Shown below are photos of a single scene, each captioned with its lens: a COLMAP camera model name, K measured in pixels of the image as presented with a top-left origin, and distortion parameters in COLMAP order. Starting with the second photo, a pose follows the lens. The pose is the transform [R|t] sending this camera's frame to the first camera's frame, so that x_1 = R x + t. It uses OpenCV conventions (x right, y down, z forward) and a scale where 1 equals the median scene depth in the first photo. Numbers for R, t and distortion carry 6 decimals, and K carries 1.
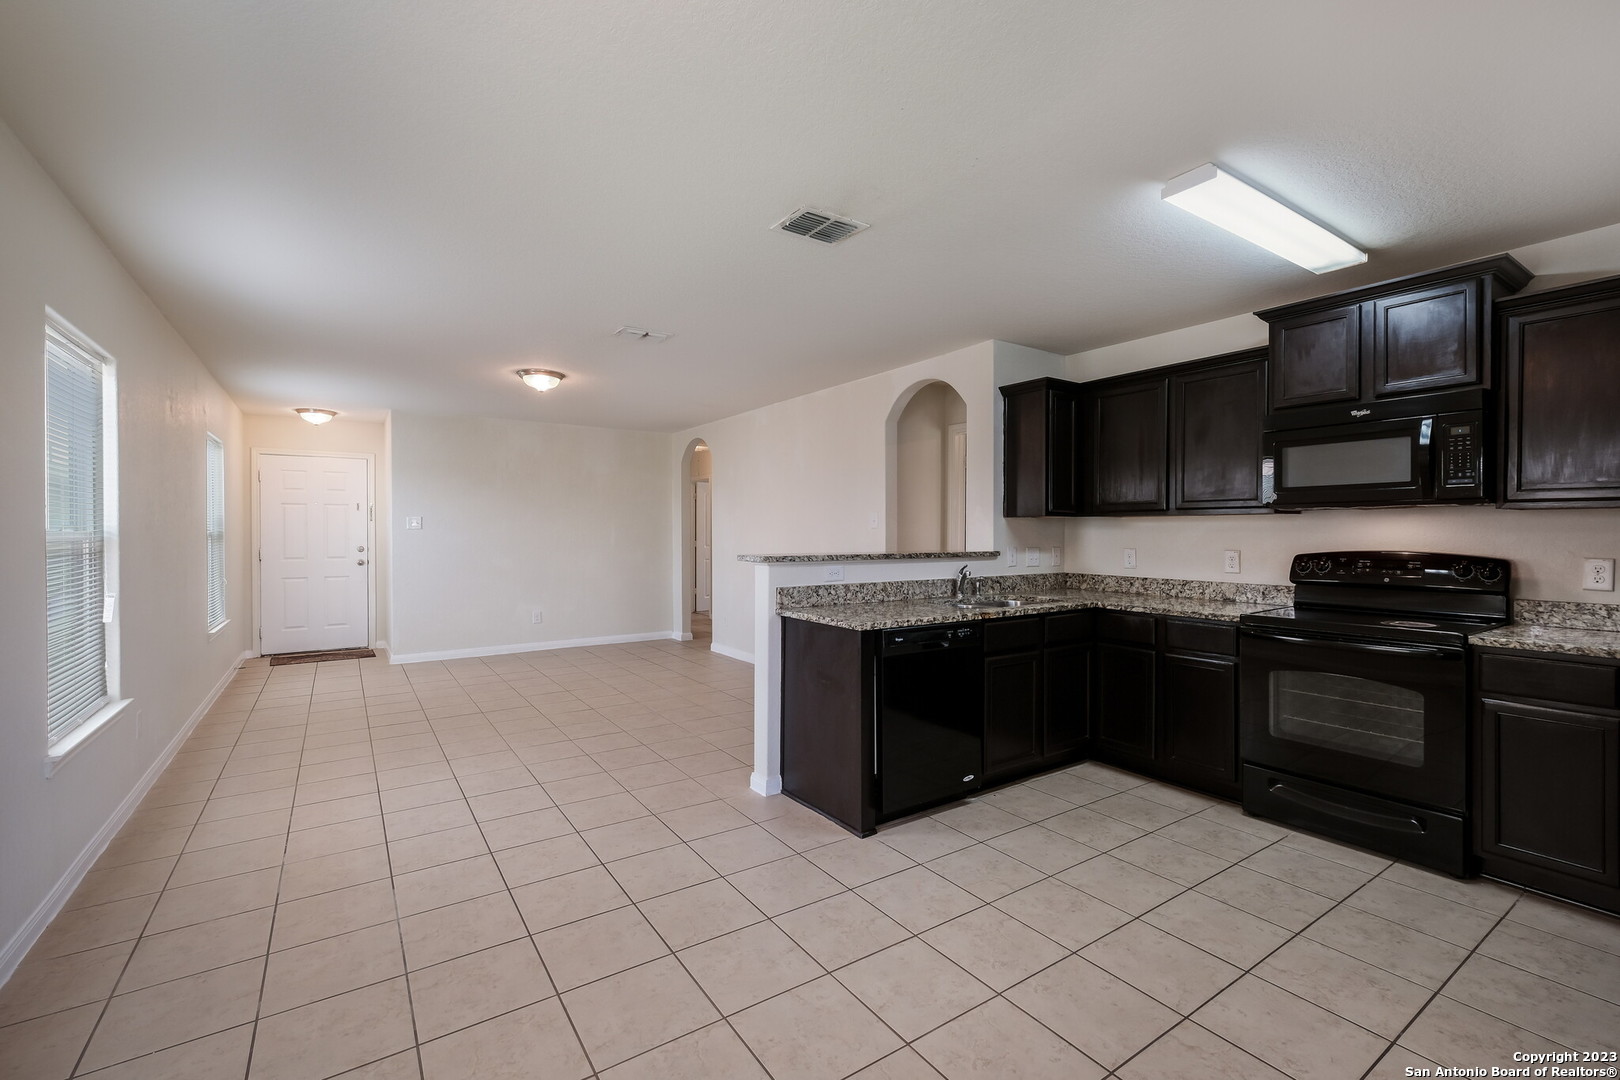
lens RADIAL K [[700.7, 0, 809.2], [0, 700.7, 535.5], [0, 0, 1]] dist [0.004902, 0.000385]
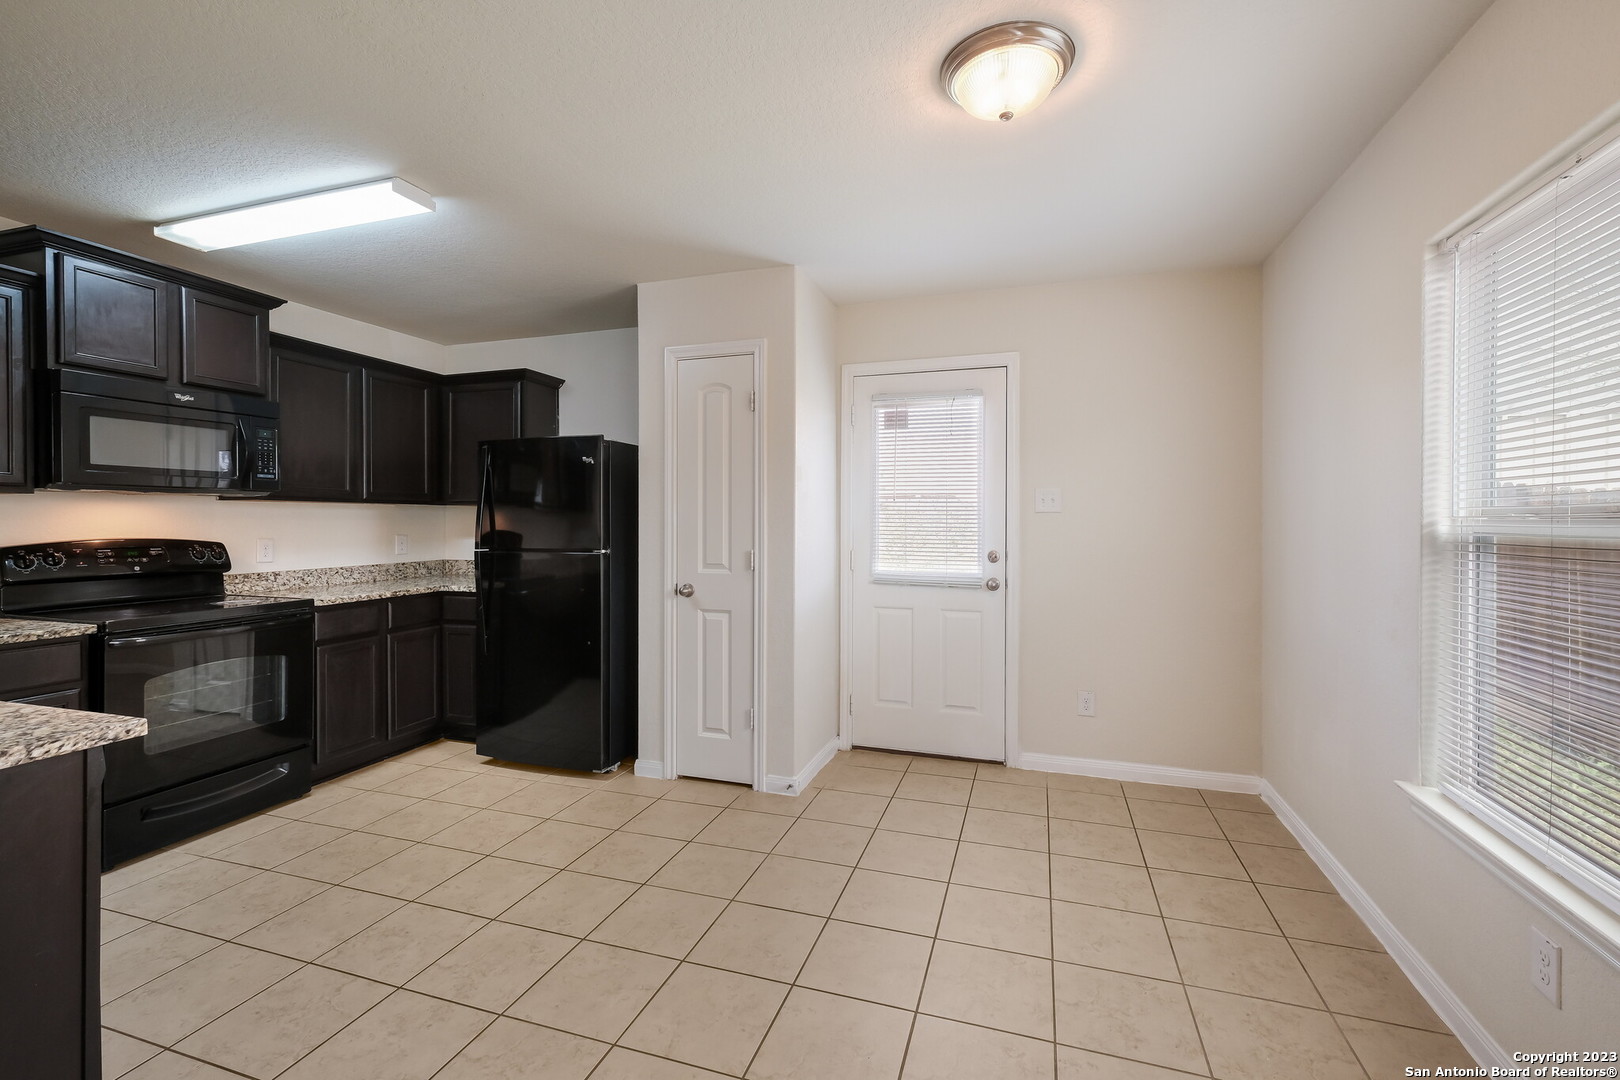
lens RADIAL K [[700.7, 0, 814.2], [0, 700.7, 526.5], [0, 0, 1]] dist [0.004902, 0.000385]
pose [[-0.609693, -0.006091, 0.792614, -0.391888], [0.004615, 0.999926, 0.011234, -0.000671], [-0.792624, 0.010507, -0.609620, 0.663211]]
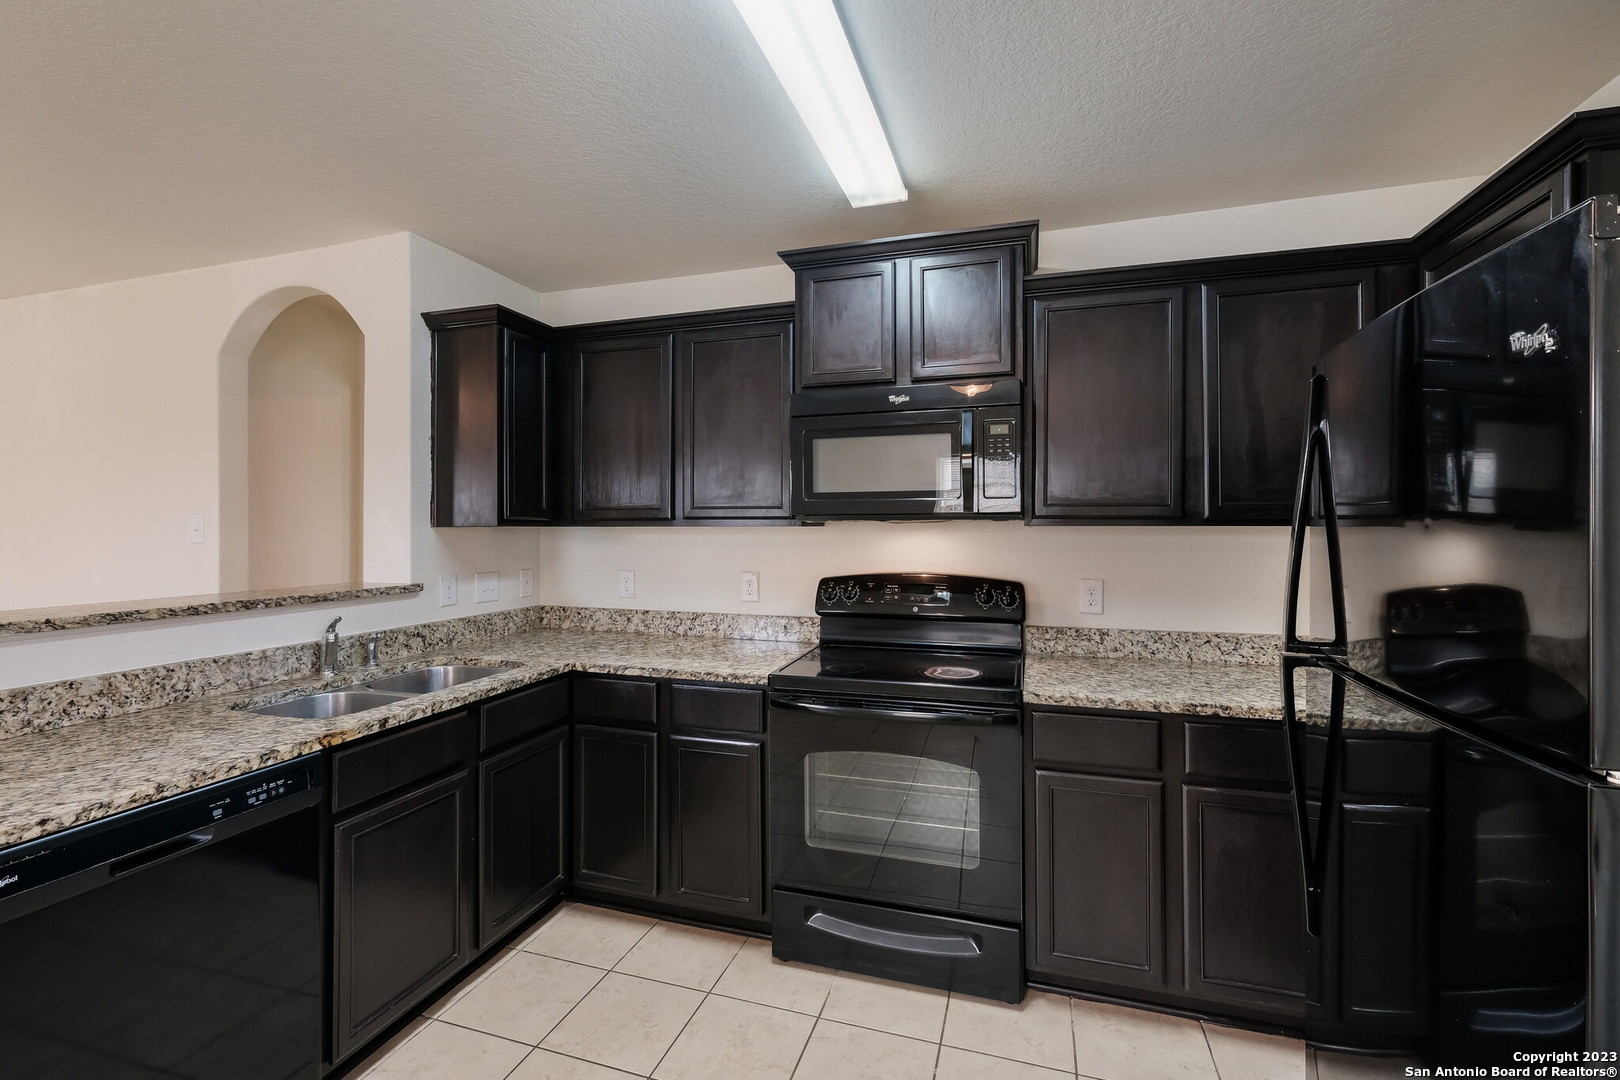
lens RADIAL K [[700.7, 0, 809.6], [0, 700.7, 528.0], [0, 0, 1]] dist [0.004902, 0.000385]
pose [[0.789686, -0.002750, 0.613506, 0.173588], [0.005481, 0.999982, -0.002573, -0.023504], [-0.613487, 0.005394, 0.789686, 0.334353]]
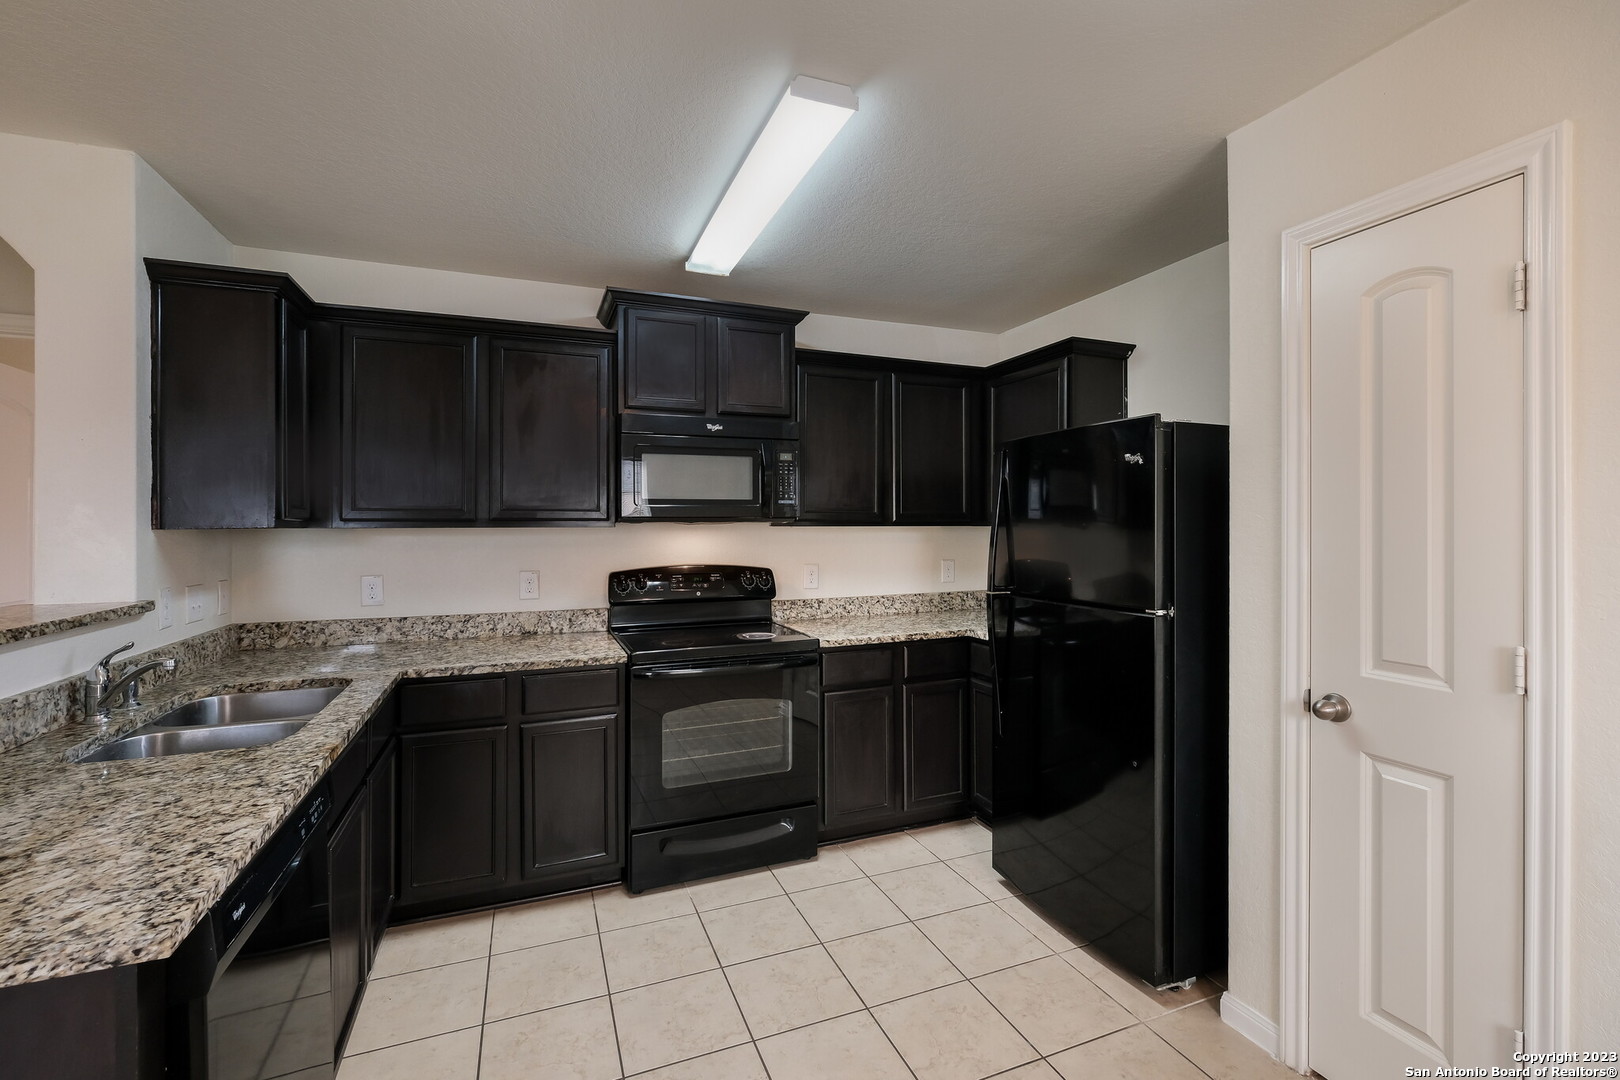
lens RADIAL K [[700.7, 0, 809.6], [0, 700.7, 526.3], [0, 0, 1]] dist [0.004902, 0.000385]
pose [[0.215222, -0.001221, 0.976564, -0.106430], [0.008963, 0.999960, -0.000725, -0.025286], [-0.976524, 0.008909, 0.215225, 0.484648]]
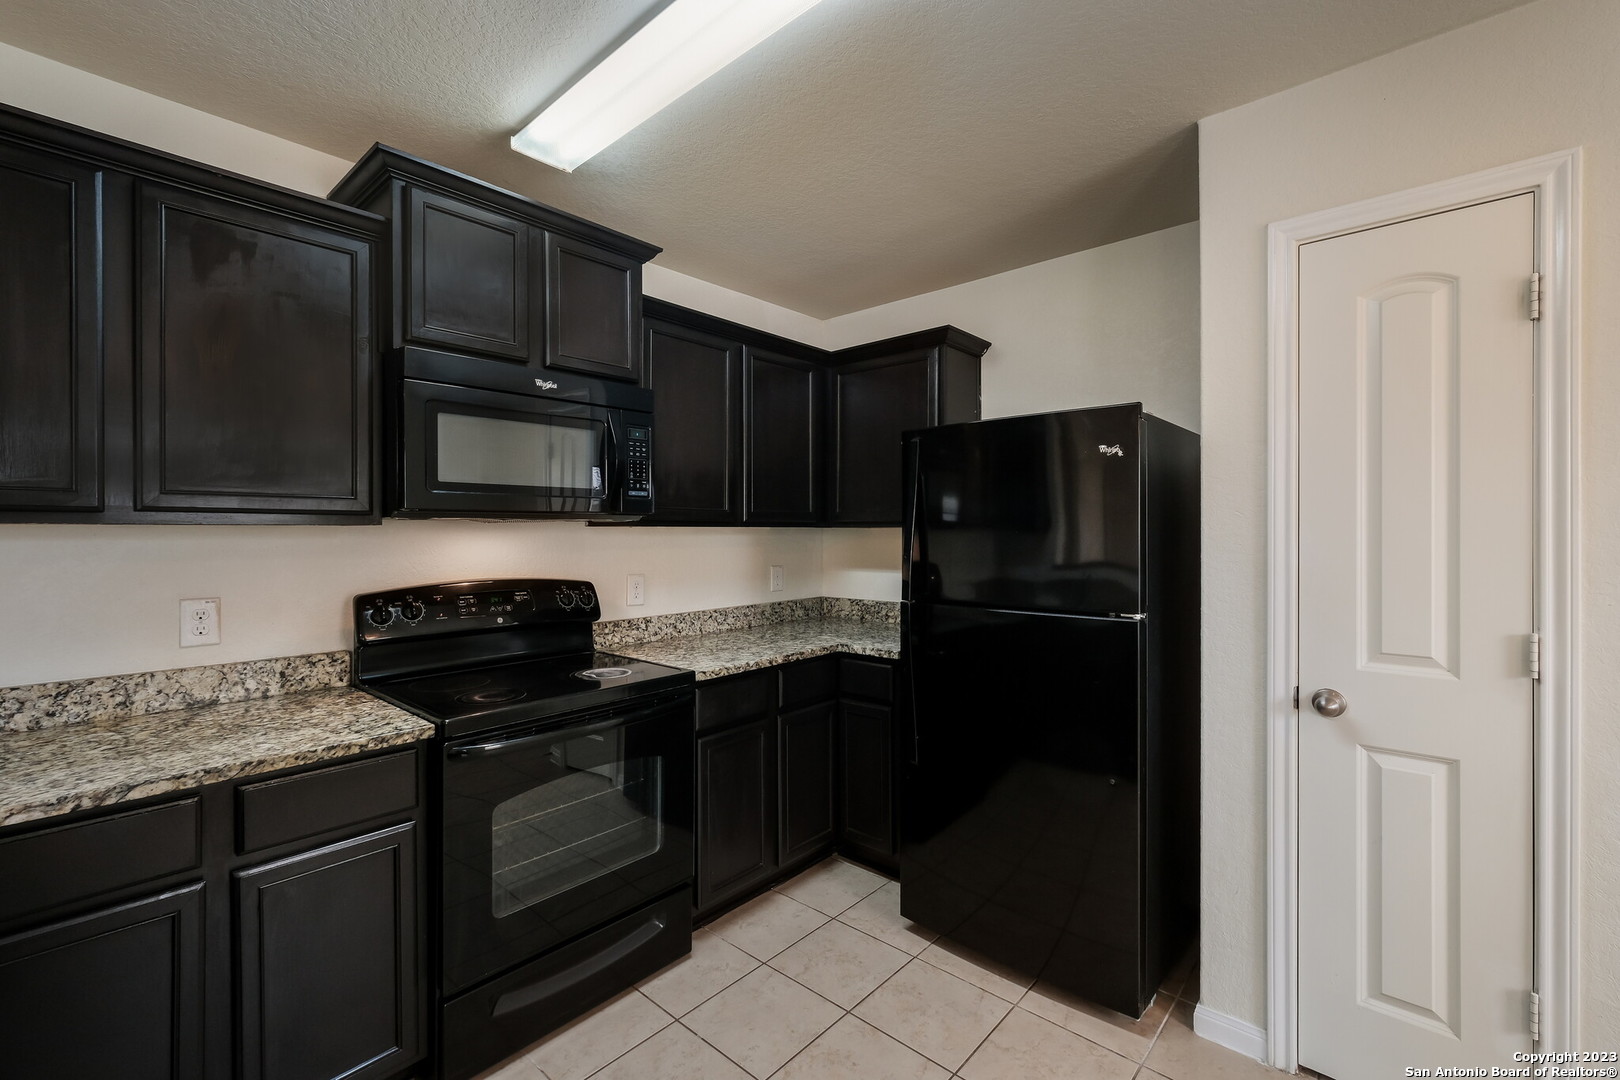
lens RADIAL K [[700.7, 0, 808.4], [0, 700.7, 534.9], [0, 0, 1]] dist [0.004902, 0.000385]
pose [[-0.240912, -0.004404, 0.970537, 0.035432], [0.008165, 0.999945, 0.006564, -0.020867], [-0.970513, 0.009506, -0.240863, 0.672945]]
